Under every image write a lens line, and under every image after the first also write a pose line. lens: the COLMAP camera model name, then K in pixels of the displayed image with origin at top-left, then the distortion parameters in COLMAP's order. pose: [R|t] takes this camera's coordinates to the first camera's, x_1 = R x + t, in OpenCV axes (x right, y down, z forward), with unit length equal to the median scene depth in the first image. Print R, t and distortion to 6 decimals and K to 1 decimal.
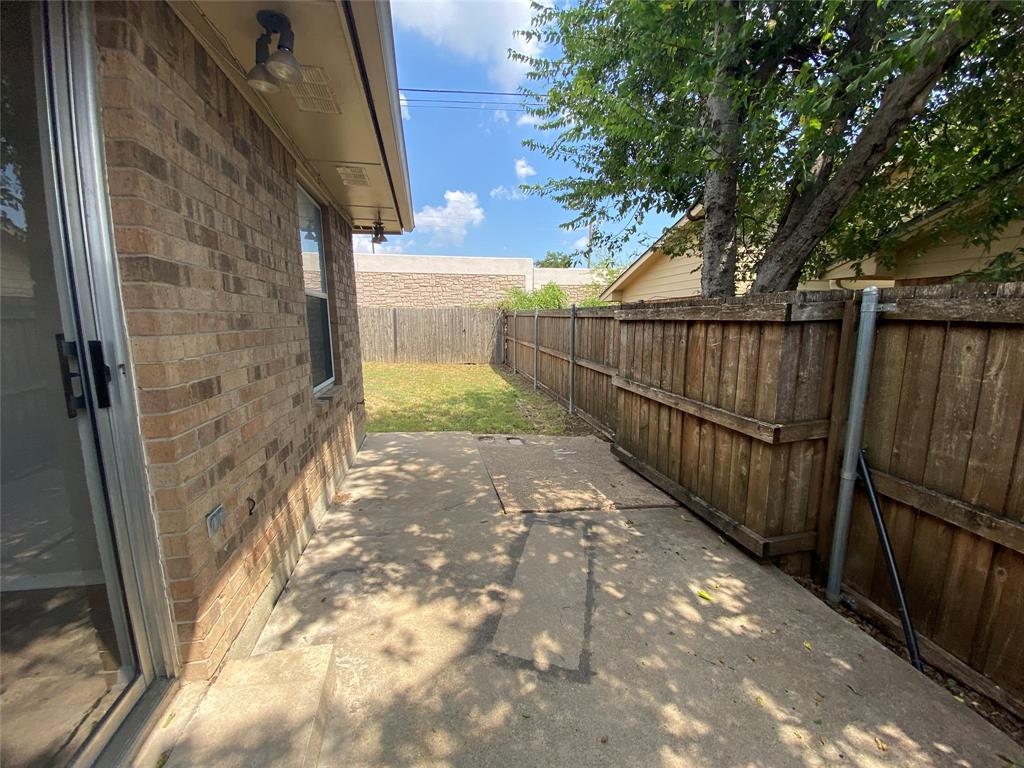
lens RADIAL K [[417.9, 0, 512.0], [0, 417.9, 384.0], [0, 0, 1]] dist [0.040819, -0.032712]
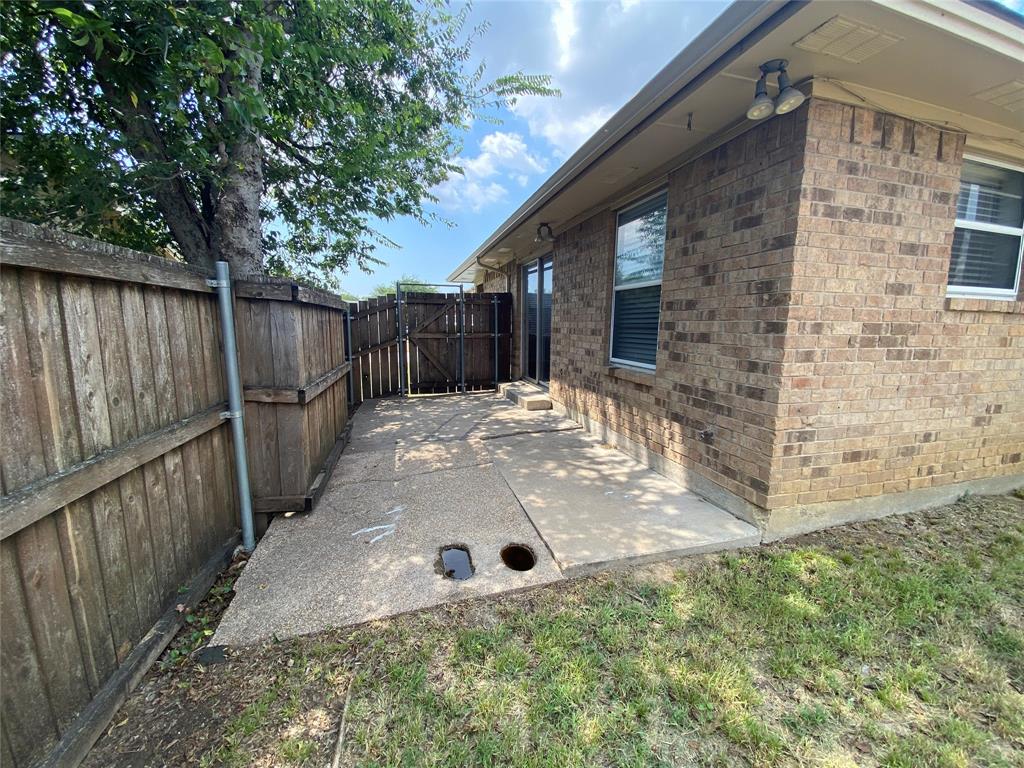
lens RADIAL K [[417.9, 0, 512.0], [0, 417.9, 384.0], [0, 0, 1]] dist [0.040819, -0.032712]
pose [[-0.998253, 0.003649, -0.058968, -0.029407], [-0.014052, 0.954785, 0.296964, -0.218015], [0.057385, 0.297273, -0.953066, 1.610583]]
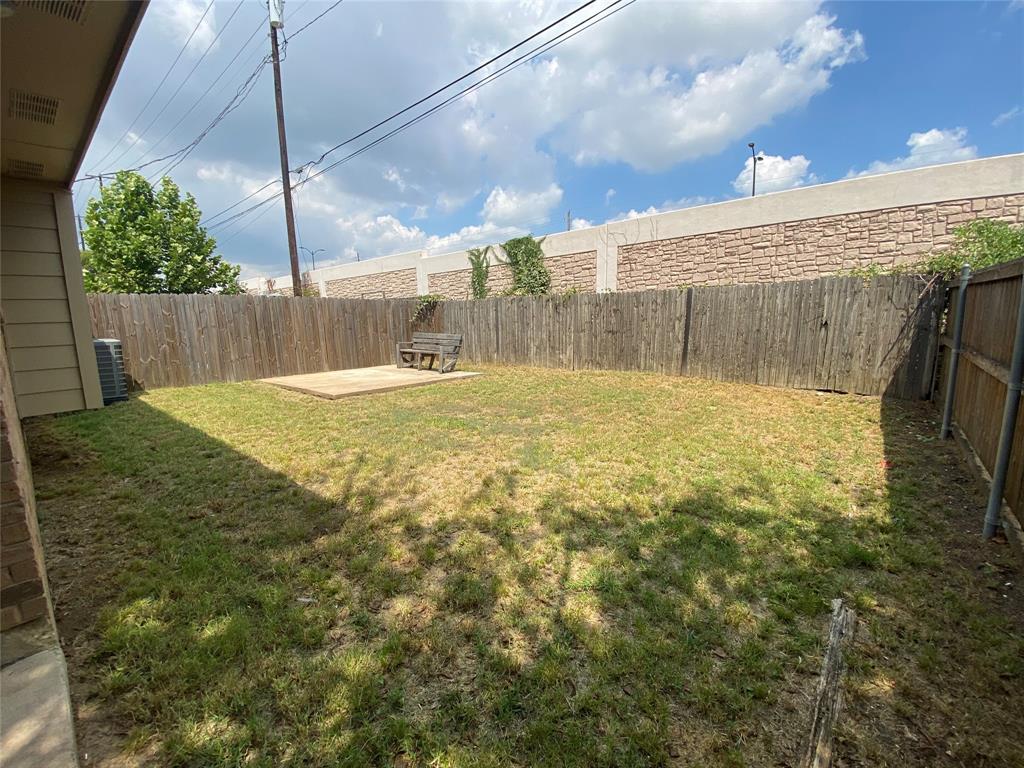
lens RADIAL K [[412.5, 0, 512.0], [0, 412.5, 384.0], [0, 0, 1]] dist [-0.000038, -0.010046]
pose [[0.625192, 0.105970, -0.773243, 0.116522], [-0.091034, 0.993878, 0.062604, -0.162899], [0.775144, 0.031252, 0.631011, 1.236307]]
